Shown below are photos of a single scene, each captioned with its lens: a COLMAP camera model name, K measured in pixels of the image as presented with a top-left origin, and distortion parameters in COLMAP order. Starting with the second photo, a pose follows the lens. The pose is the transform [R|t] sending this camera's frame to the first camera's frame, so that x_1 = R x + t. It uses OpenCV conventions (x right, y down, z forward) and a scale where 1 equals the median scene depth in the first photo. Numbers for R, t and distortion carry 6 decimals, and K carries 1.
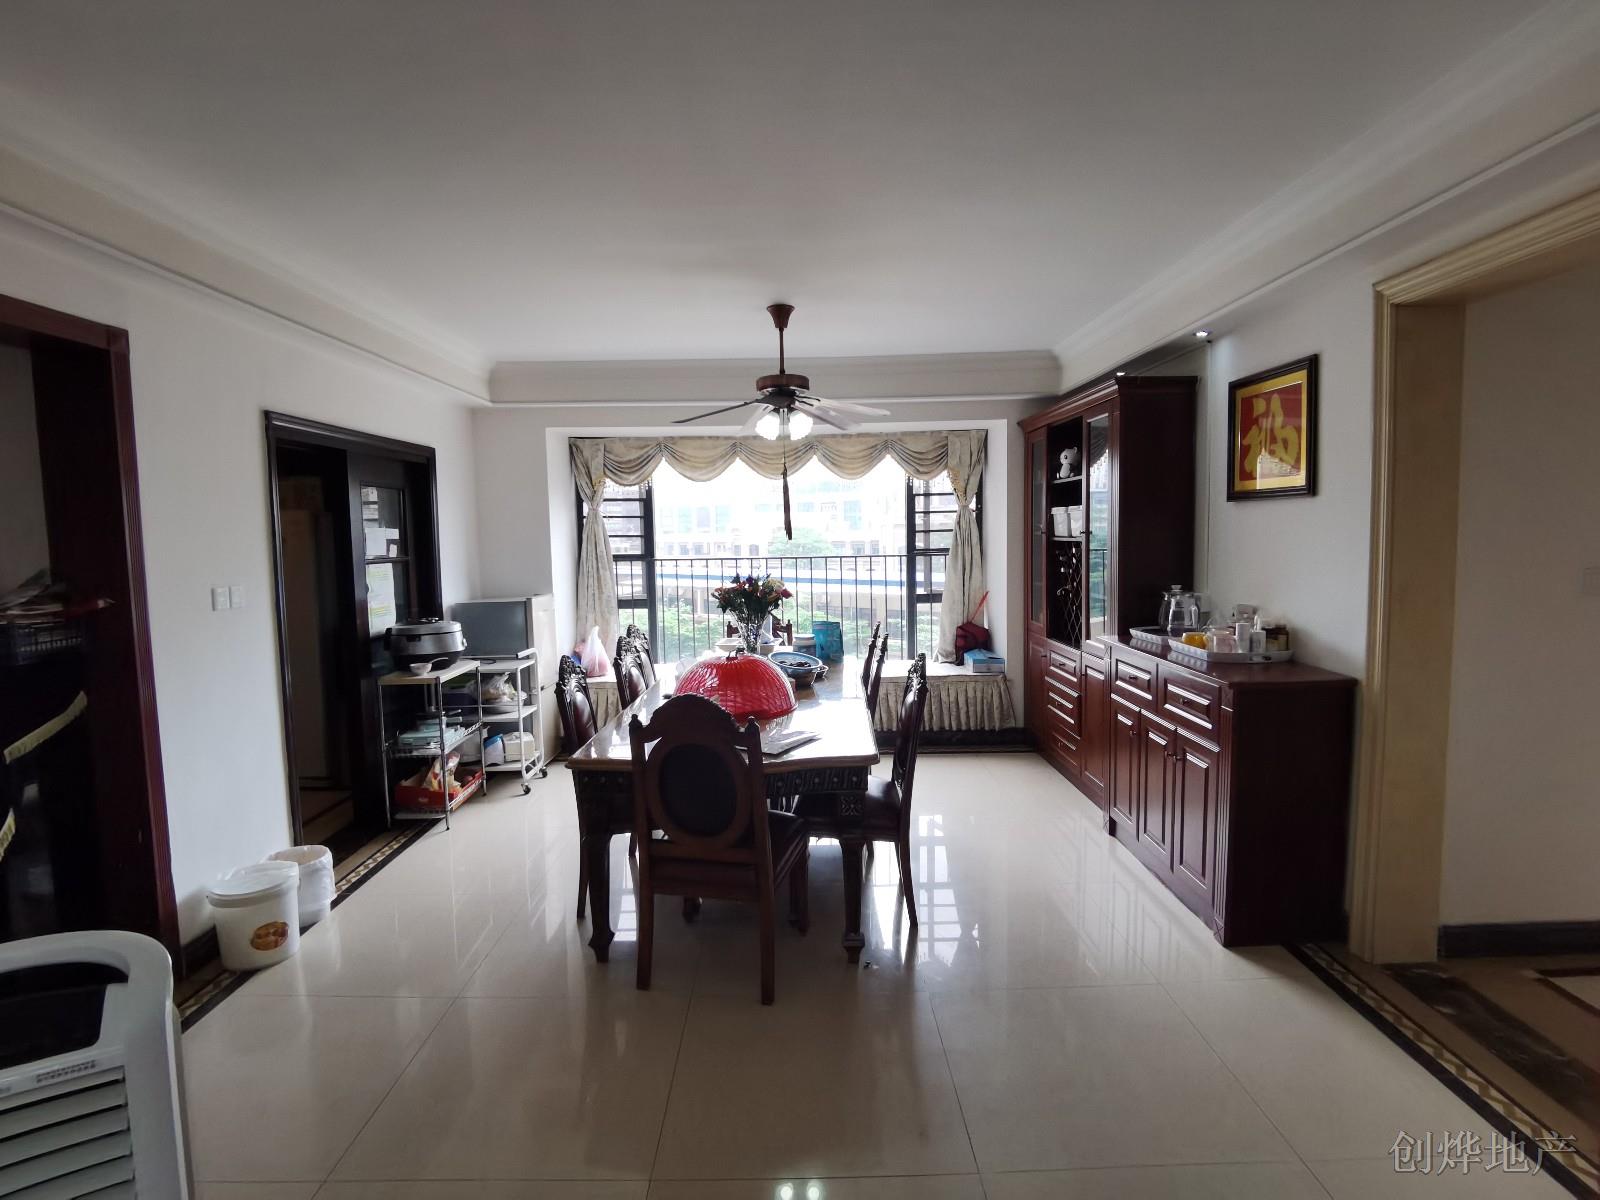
lens RADIAL K [[812.4, 0, 799.0], [0, 812.4, 593.9], [0, 0, 1]] dist [-0.028381, 0.000461]
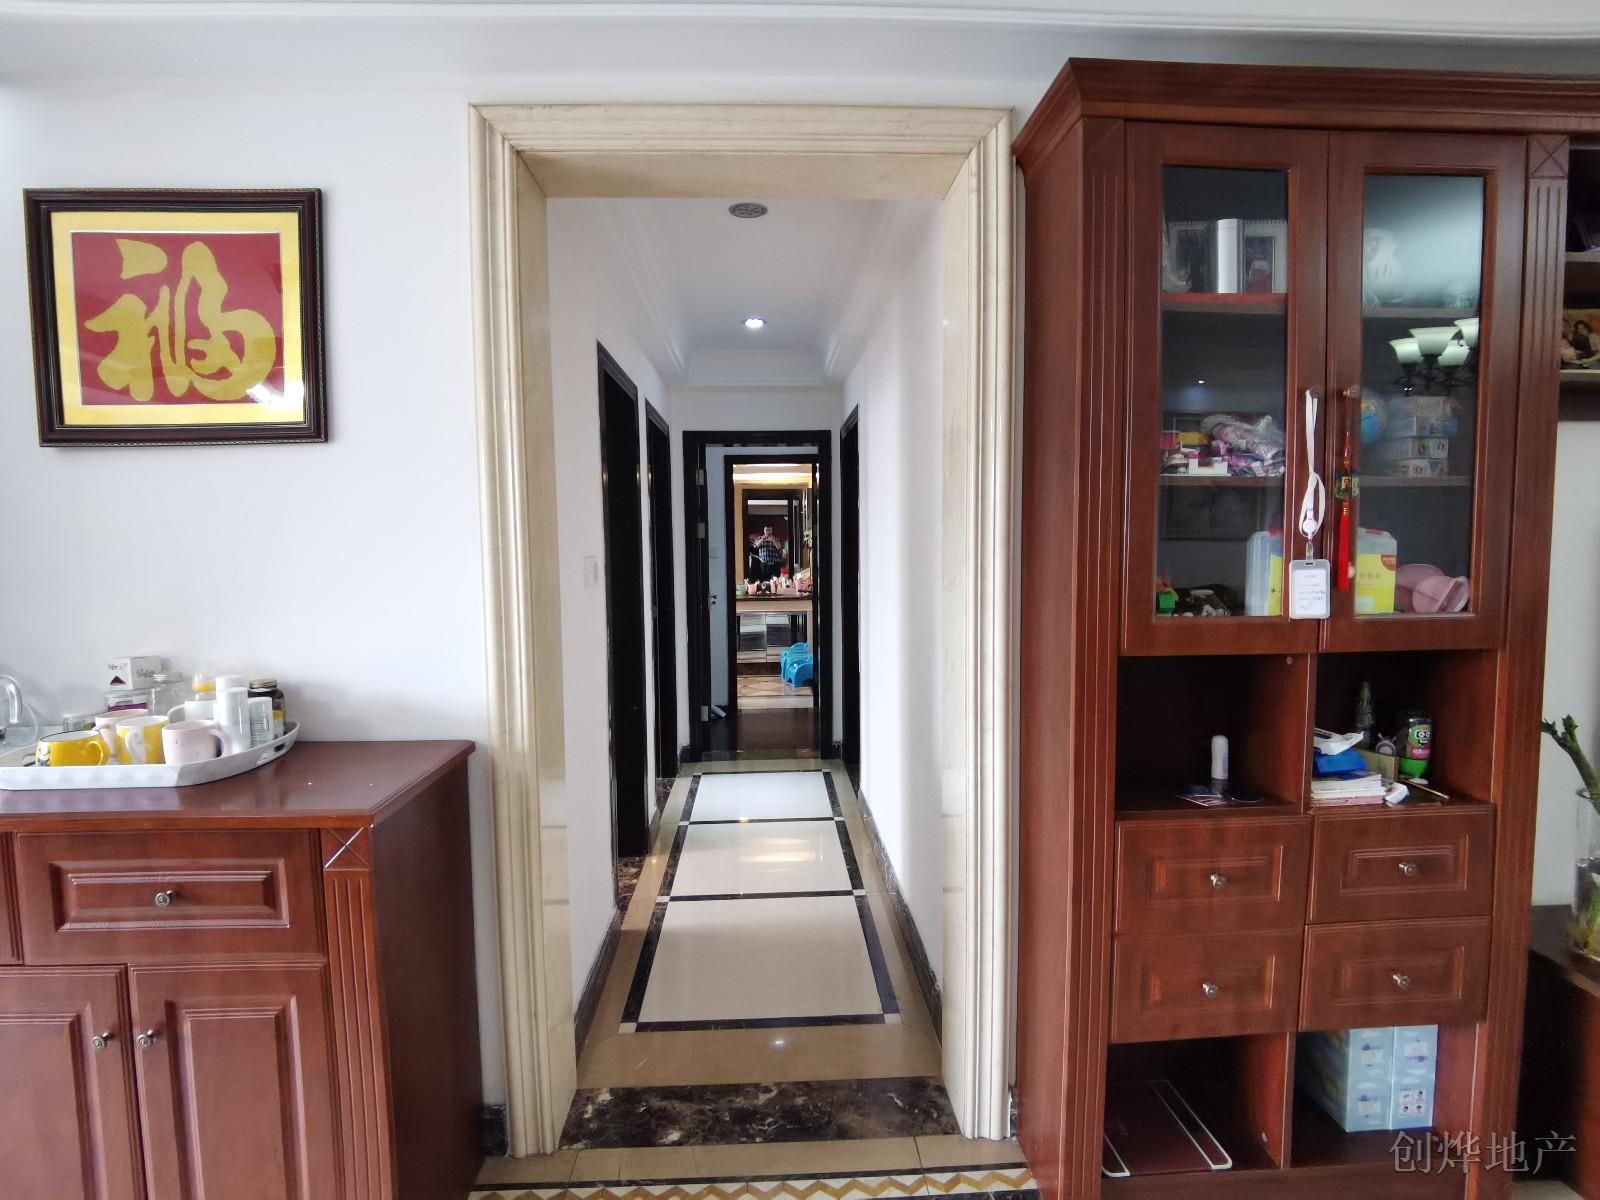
lens RADIAL K [[812.4, 0, 797.7], [0, 812.4, 593.2], [0, 0, 1]] dist [-0.028381, 0.000461]
pose [[-0.033014, -0.050297, 0.998189, 0.059377], [0.091985, 0.994341, 0.053145, -0.016257], [-0.995213, 0.093573, -0.028201, 0.681239]]
